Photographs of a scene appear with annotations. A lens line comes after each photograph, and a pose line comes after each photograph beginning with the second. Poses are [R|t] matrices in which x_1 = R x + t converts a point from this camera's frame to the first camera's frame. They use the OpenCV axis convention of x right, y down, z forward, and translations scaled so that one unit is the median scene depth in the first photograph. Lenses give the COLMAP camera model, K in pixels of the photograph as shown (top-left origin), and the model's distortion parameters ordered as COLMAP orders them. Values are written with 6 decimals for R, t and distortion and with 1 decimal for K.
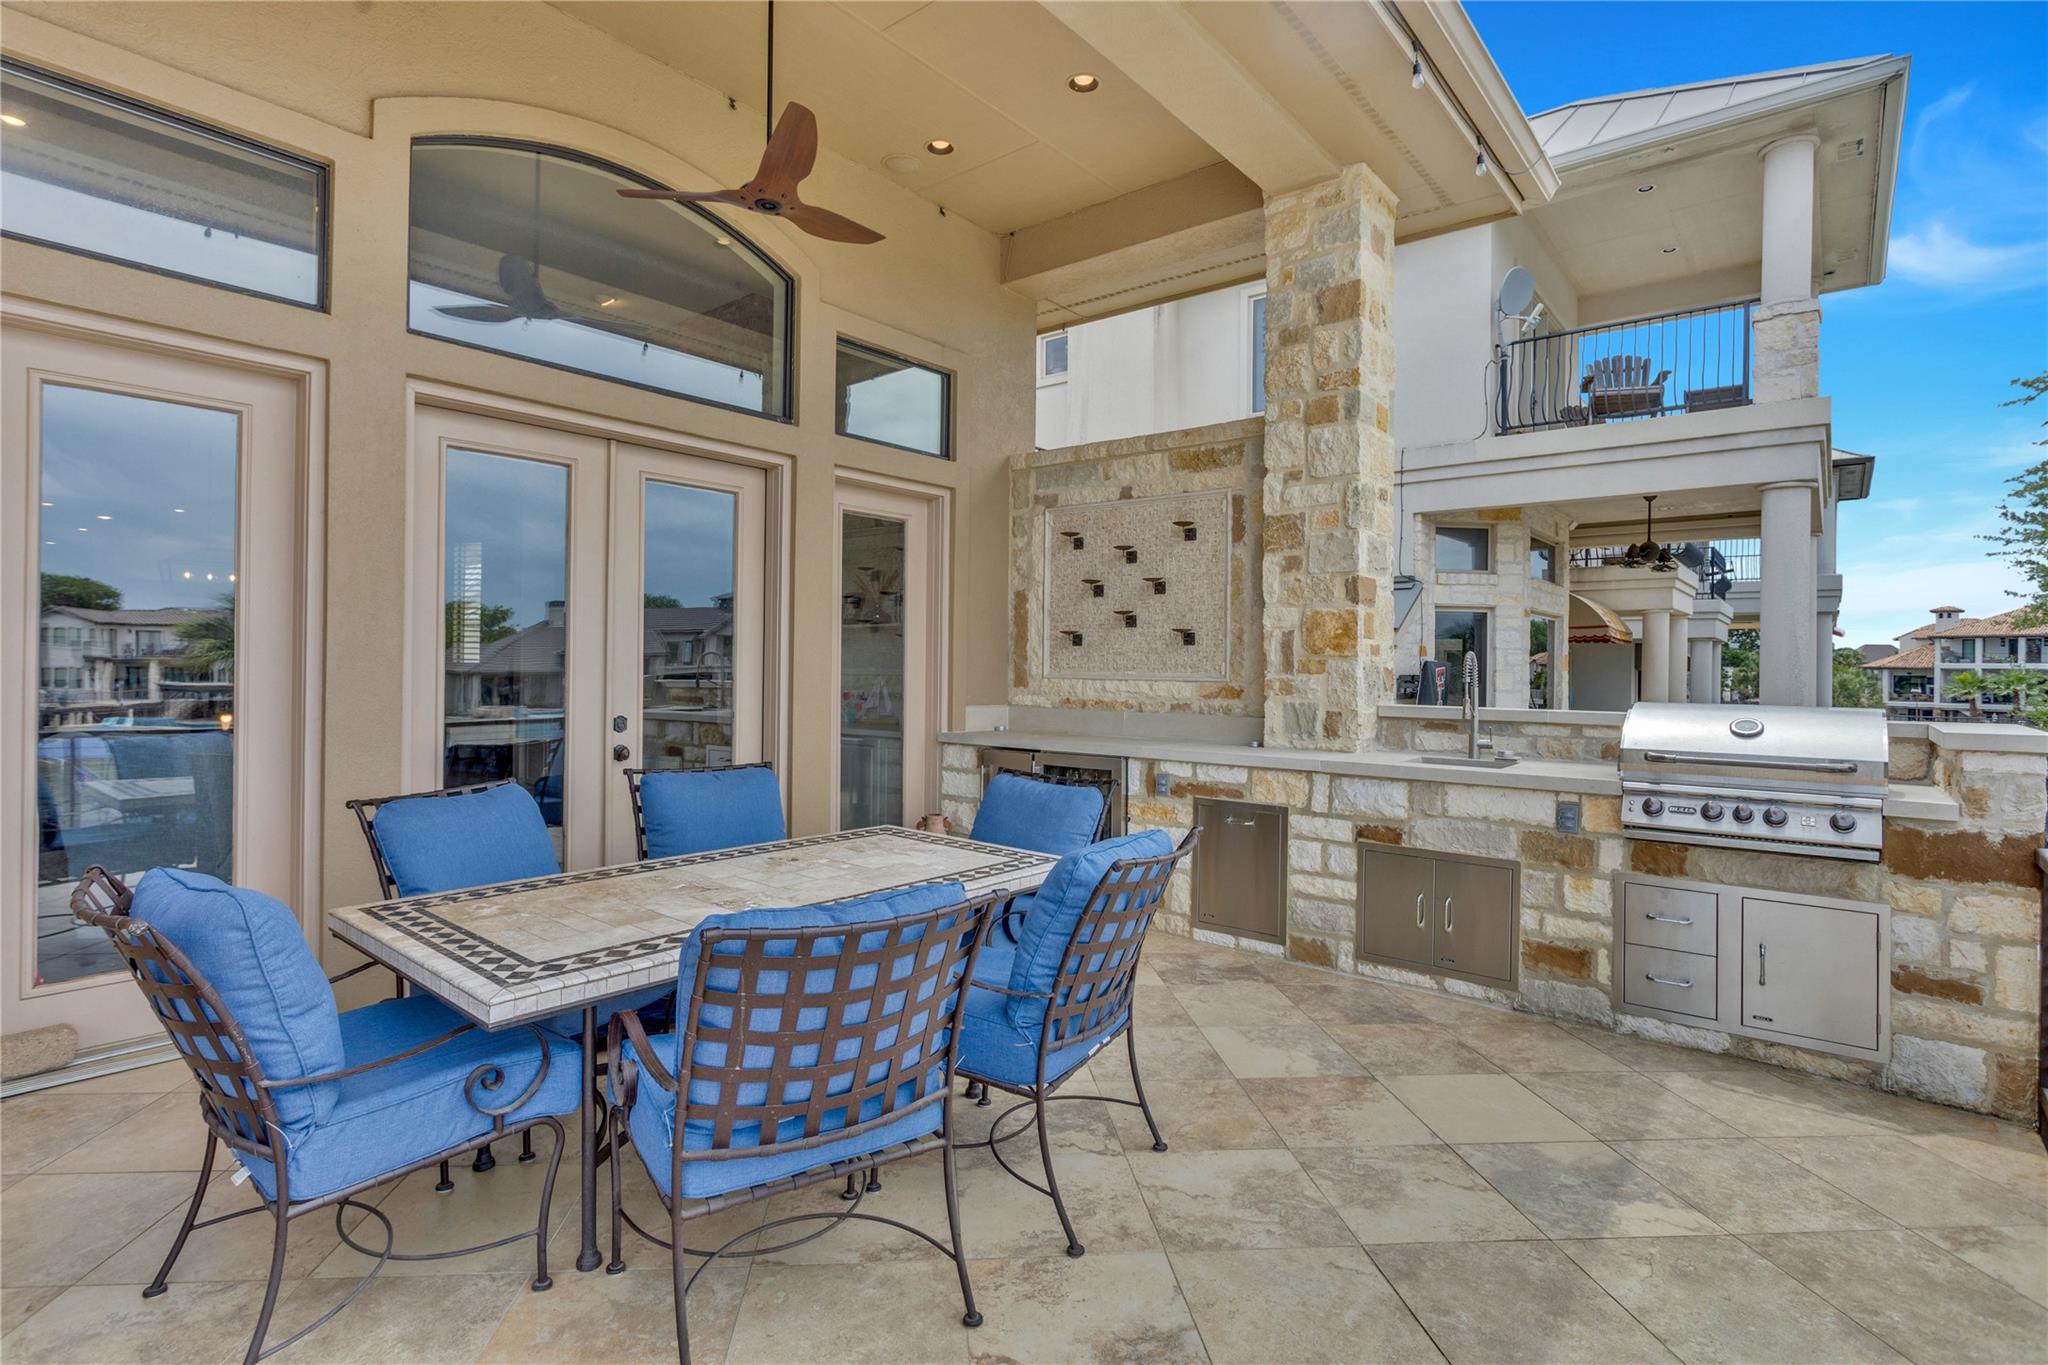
lens RADIAL K [[1000.0, 0, 1024.0], [0, 1000.0, 660.3], [0, 0, 1]] dist [-0.010275, 0.001986]
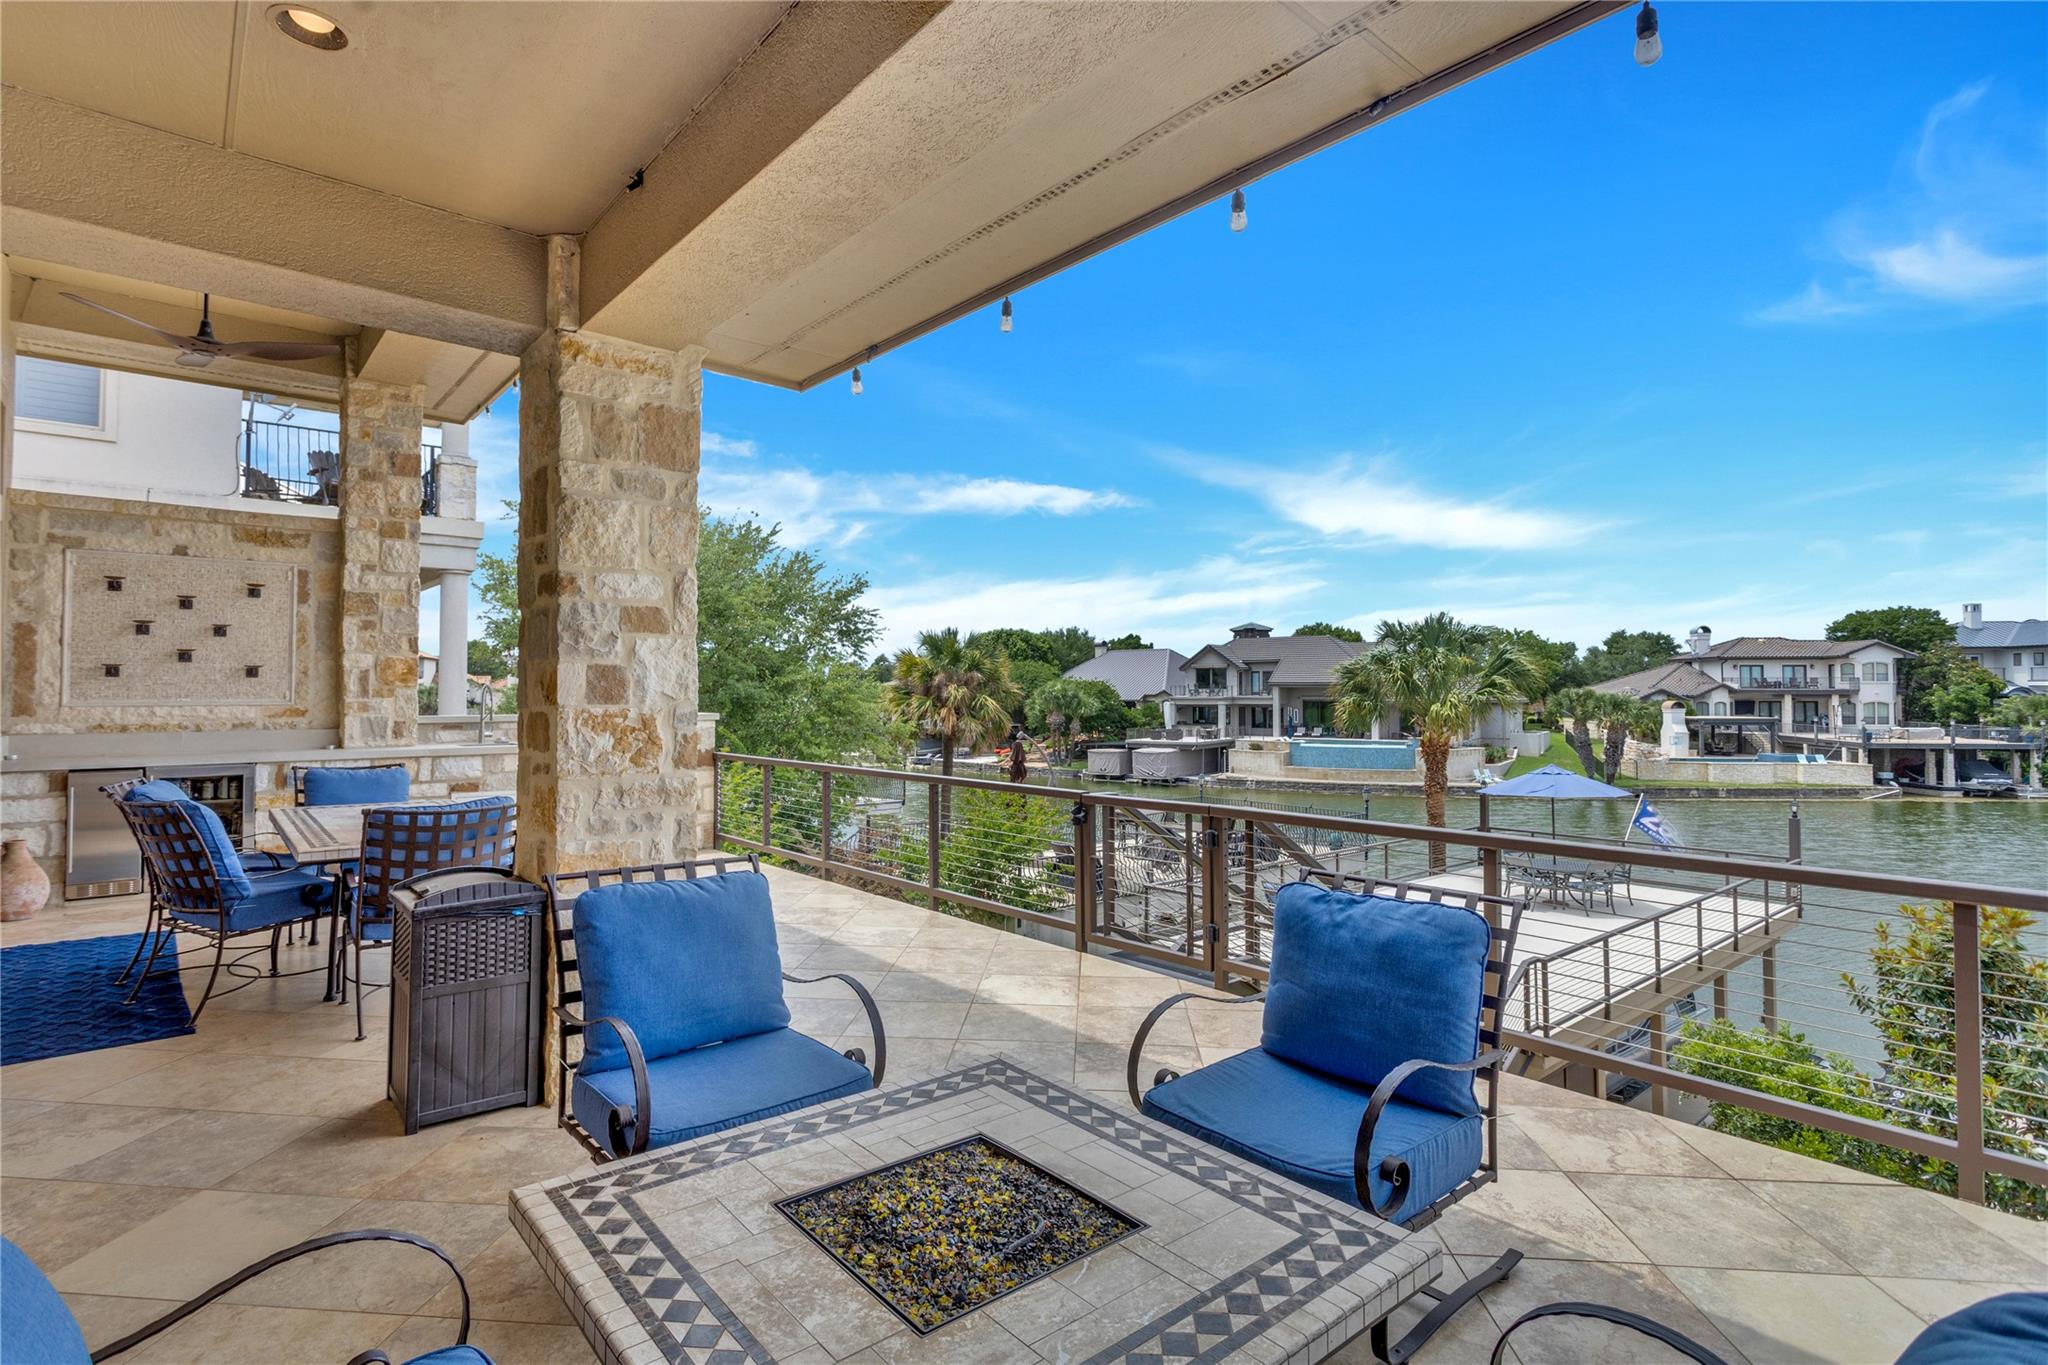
lens RADIAL K [[1000.0, 0, 1005.5], [0, 1000.0, 664.3], [0, 0, 1]] dist [-0.010275, 0.001986]
pose [[0.181105, 0.014051, 0.983363, -1.012934], [-0.001946, 0.999901, -0.013929, -0.017835], [-0.983462, 0.000609, 0.181115, -0.219023]]
